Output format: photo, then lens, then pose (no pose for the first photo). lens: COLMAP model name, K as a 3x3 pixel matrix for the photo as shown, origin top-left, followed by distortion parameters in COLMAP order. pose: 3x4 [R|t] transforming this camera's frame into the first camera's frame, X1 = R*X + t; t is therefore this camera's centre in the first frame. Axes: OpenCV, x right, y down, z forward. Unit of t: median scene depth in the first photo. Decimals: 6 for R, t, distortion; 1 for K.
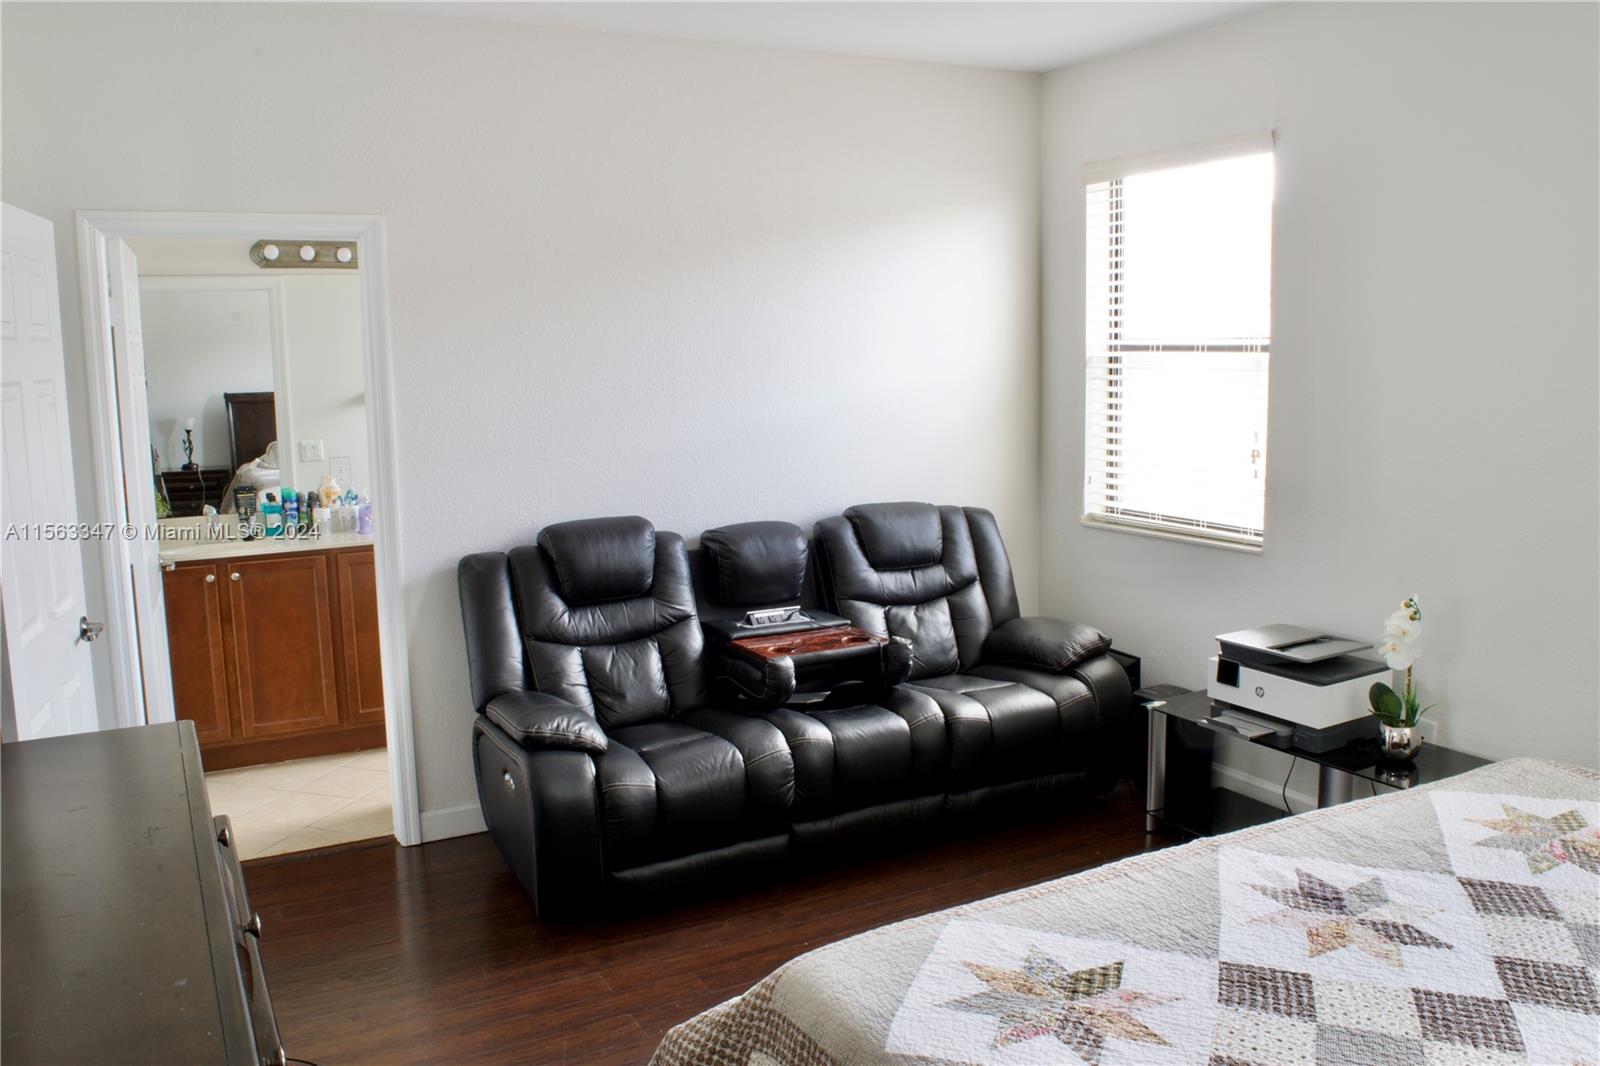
lens RADIAL K [[1277.0, 0, 800.0], [0, 1277.0, 533.0], [0, 0, 1]] dist [-0.085029, 0.014931]
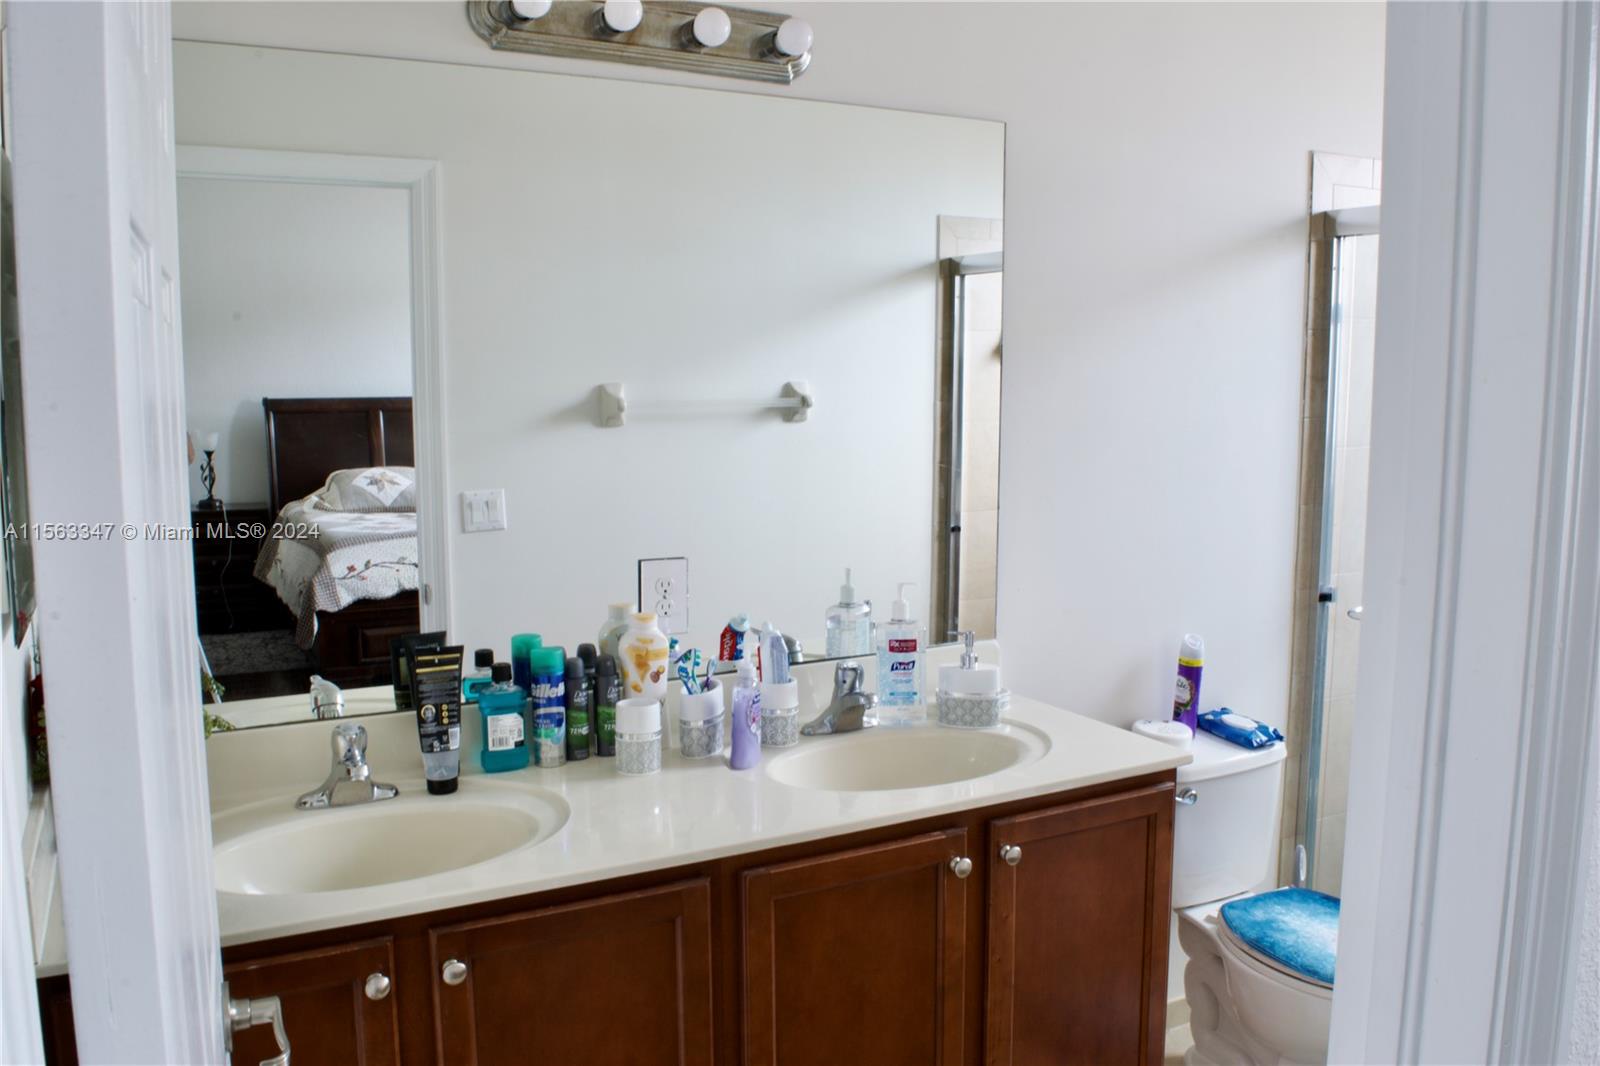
lens RADIAL K [[1314.6, 0, 800.0], [0, 1314.6, 533.0], [0, 0, 1]] dist [-0.019598, -0.000289]
pose [[0.999849, 0.009558, -0.014495, -0.319784], [-0.009753, 0.999862, -0.013475, -0.064139], [0.014364, 0.013614, 0.999804, 0.597418]]
